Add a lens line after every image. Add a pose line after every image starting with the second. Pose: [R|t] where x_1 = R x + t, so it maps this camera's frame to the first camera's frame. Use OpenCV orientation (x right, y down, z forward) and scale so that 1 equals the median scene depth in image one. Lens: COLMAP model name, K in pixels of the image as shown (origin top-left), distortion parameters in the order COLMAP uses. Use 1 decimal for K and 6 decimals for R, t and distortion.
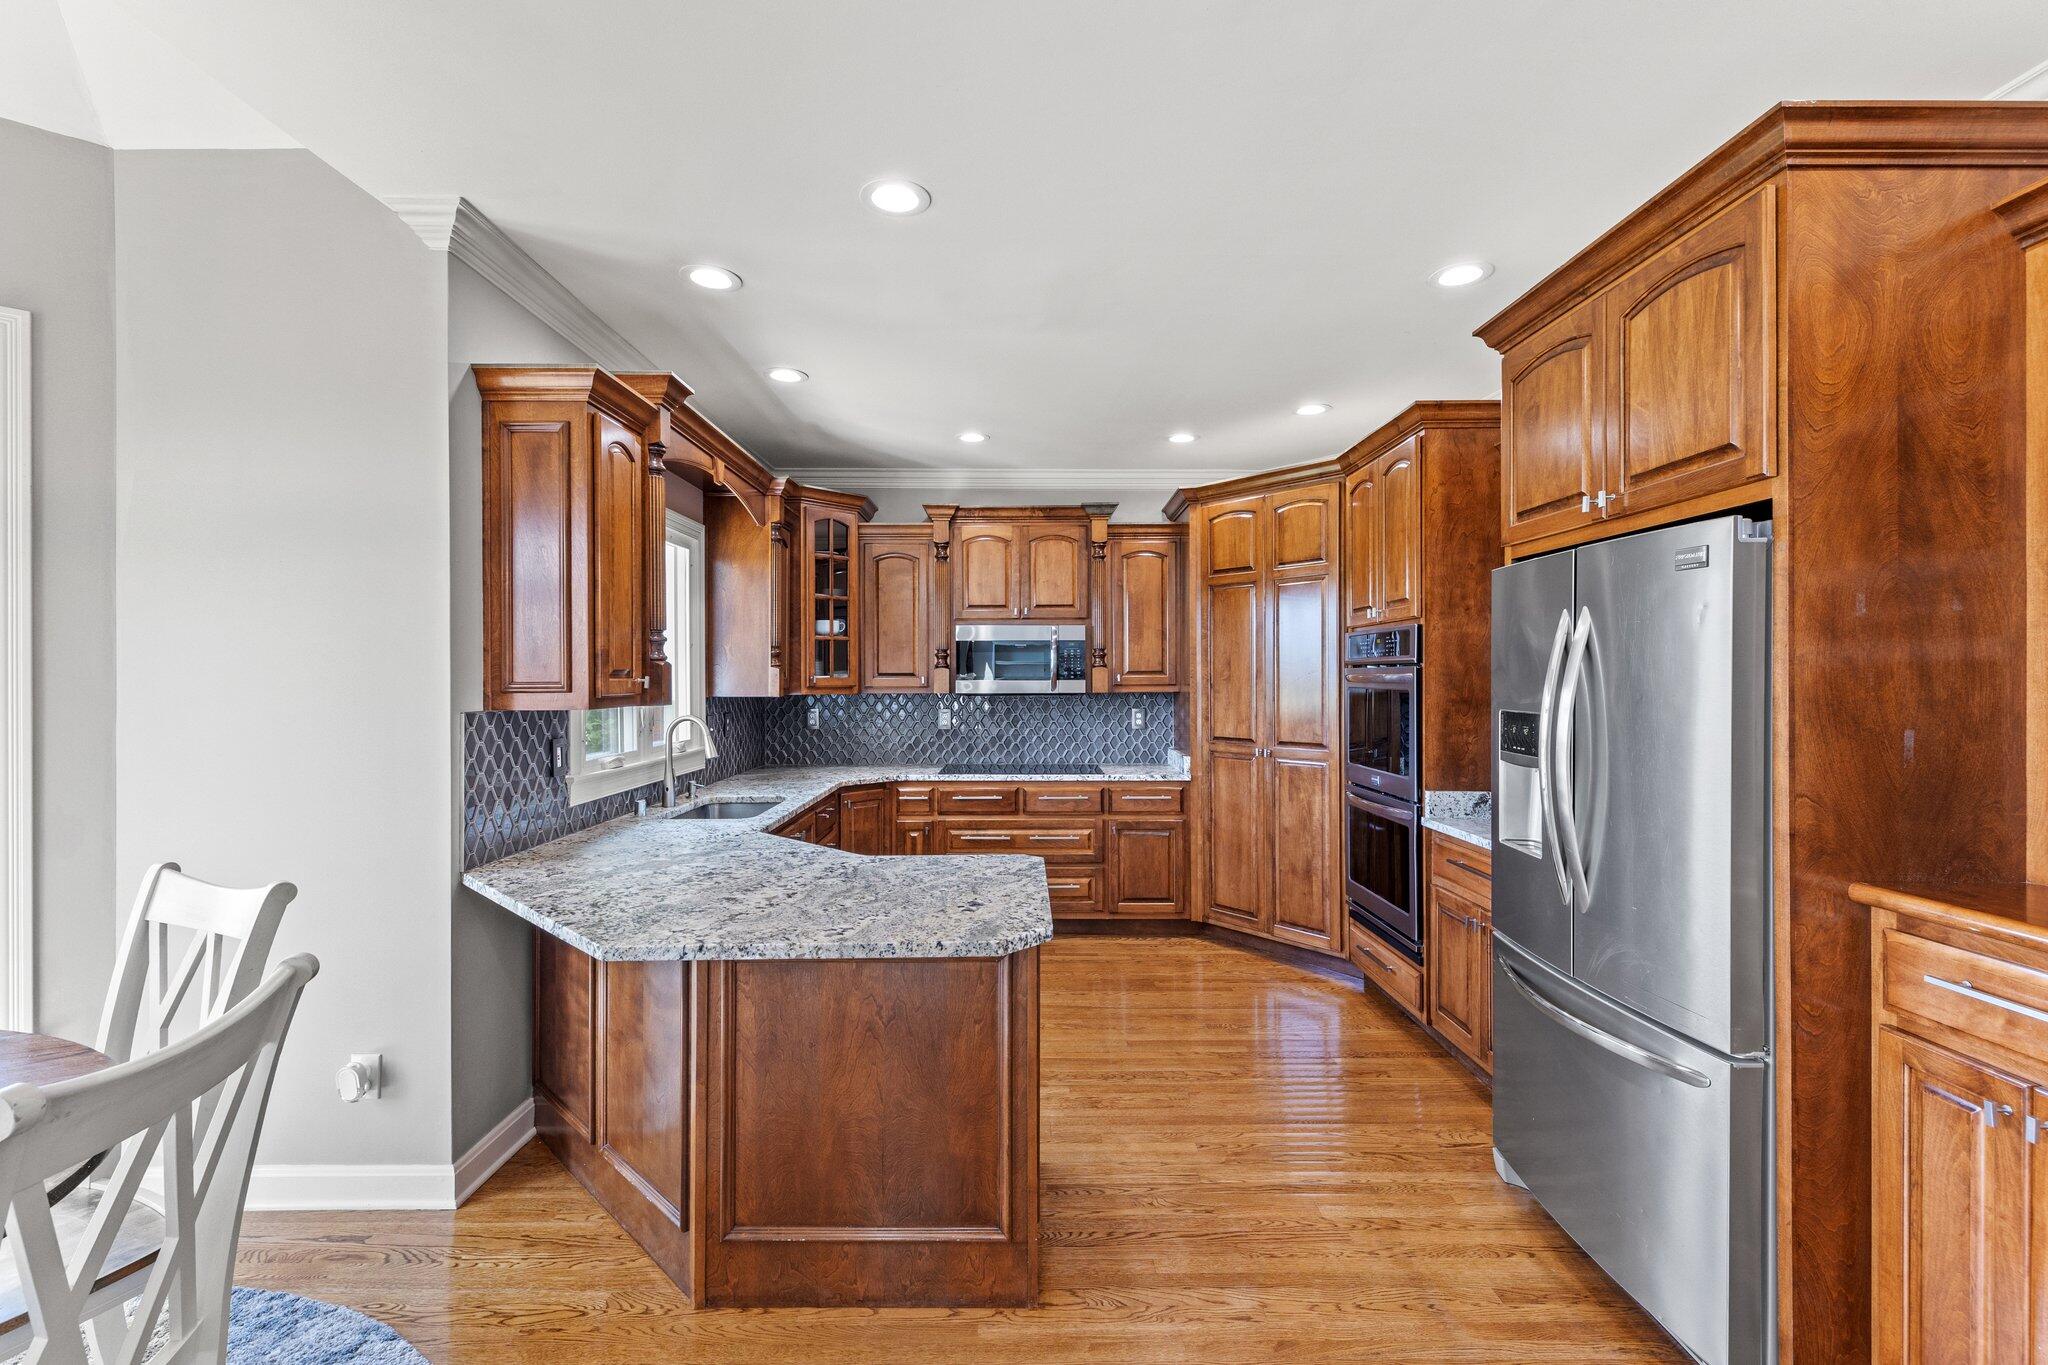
lens RADIAL K [[920.1, 0, 1020.4], [0, 920.1, 677.6], [0, 0, 1]] dist [0.015548, -0.006499]
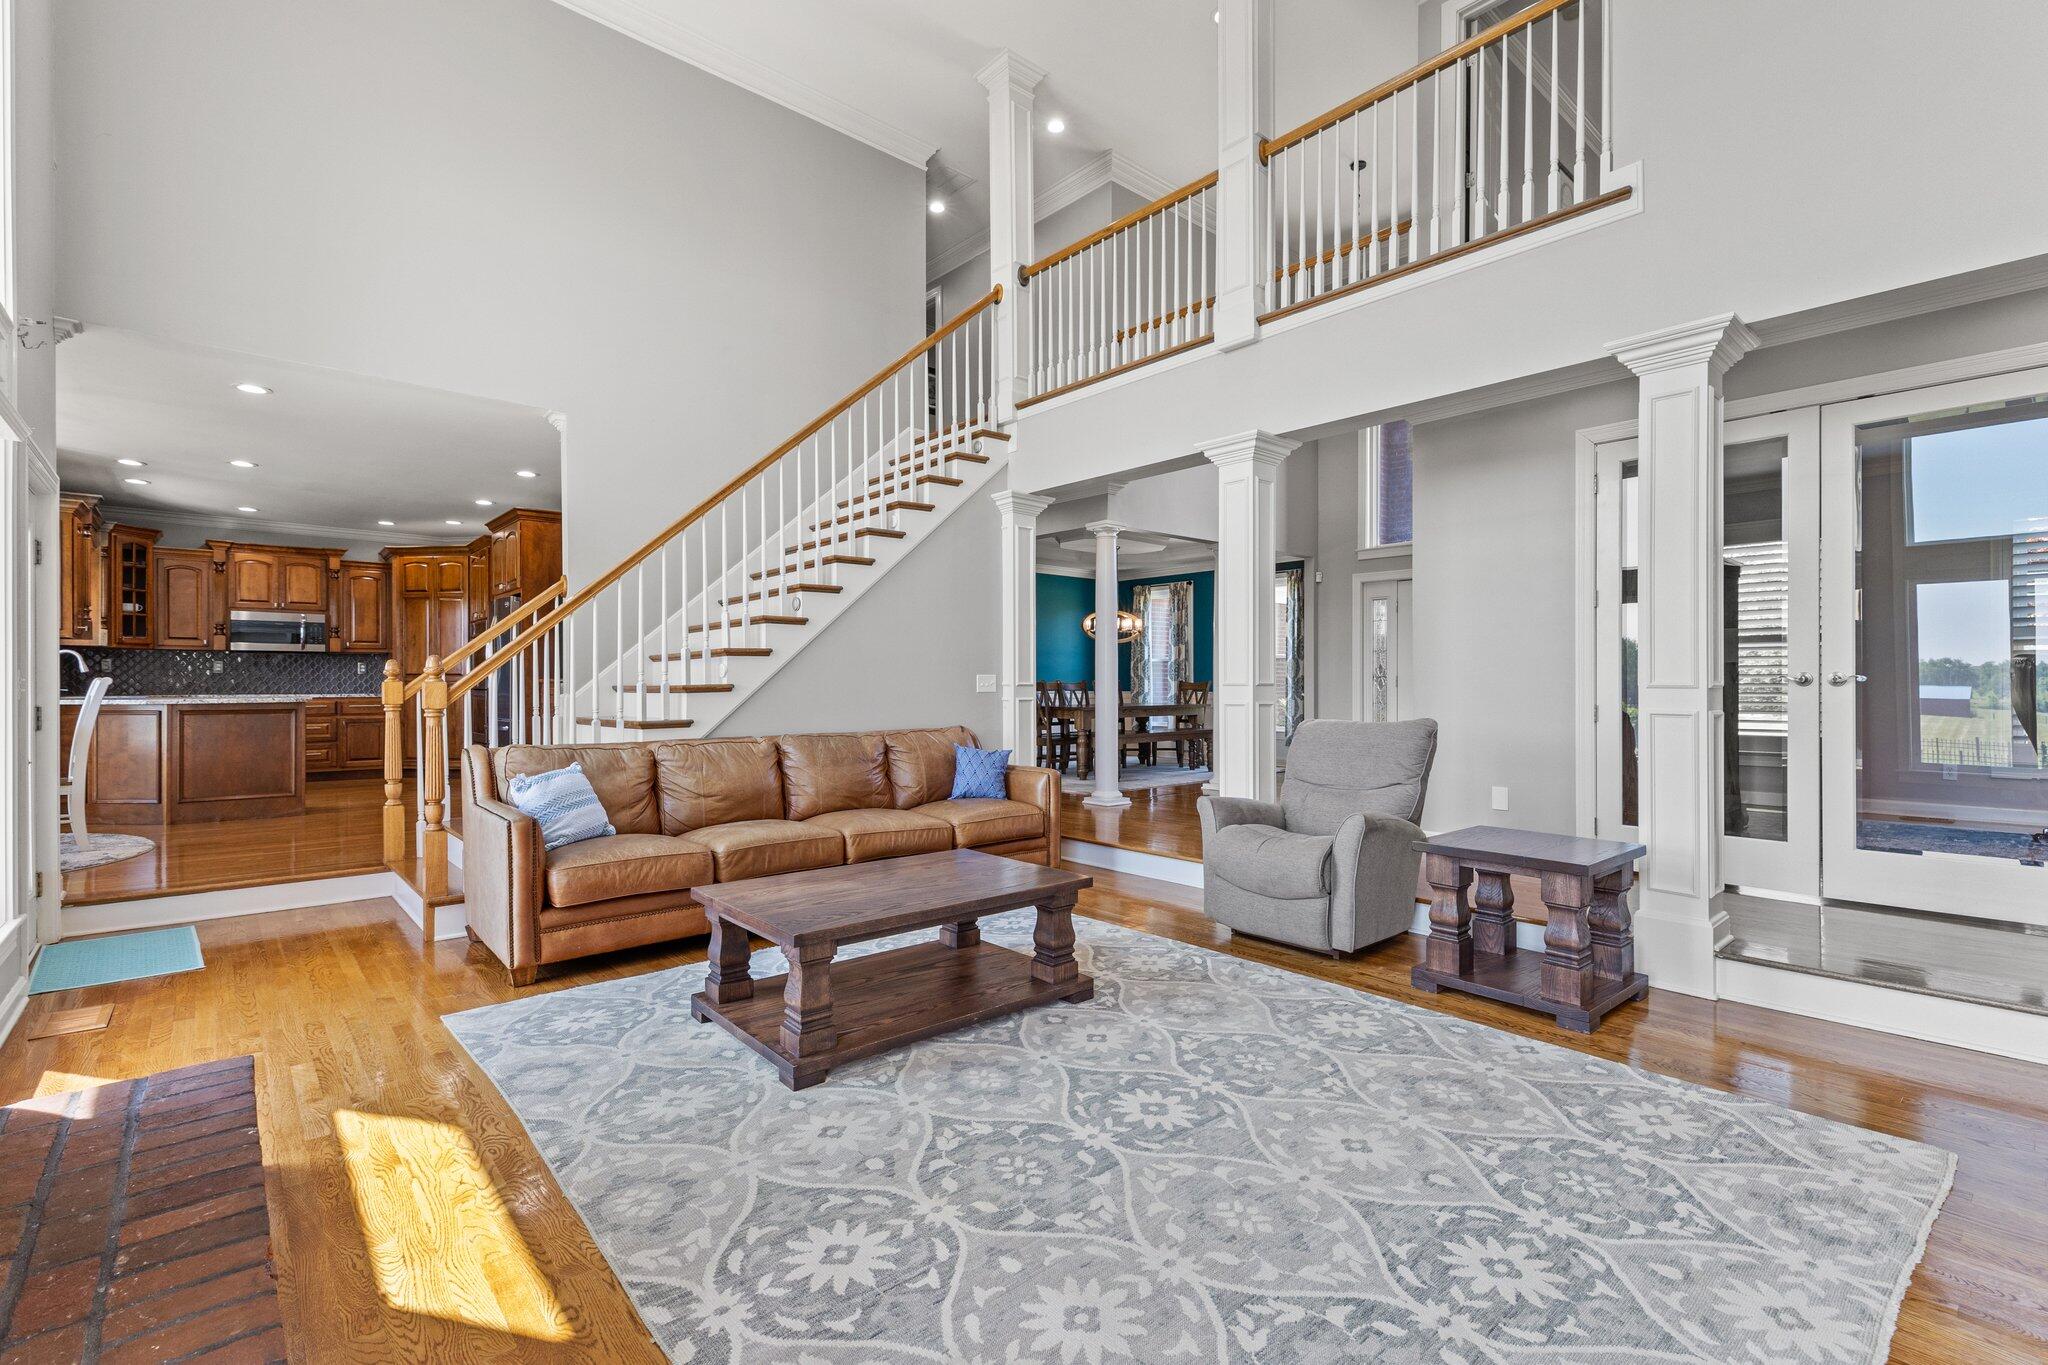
lens RADIAL K [[920.1, 0, 1021.9], [0, 920.1, 683.0], [0, 0, 1]] dist [0.015548, -0.006499]
pose [[0.756331, 0.002336, 0.654185, -0.133865], [-0.002005, 0.999997, -0.001253, 0.122342], [-0.654186, -0.000363, 0.756333, -2.021837]]
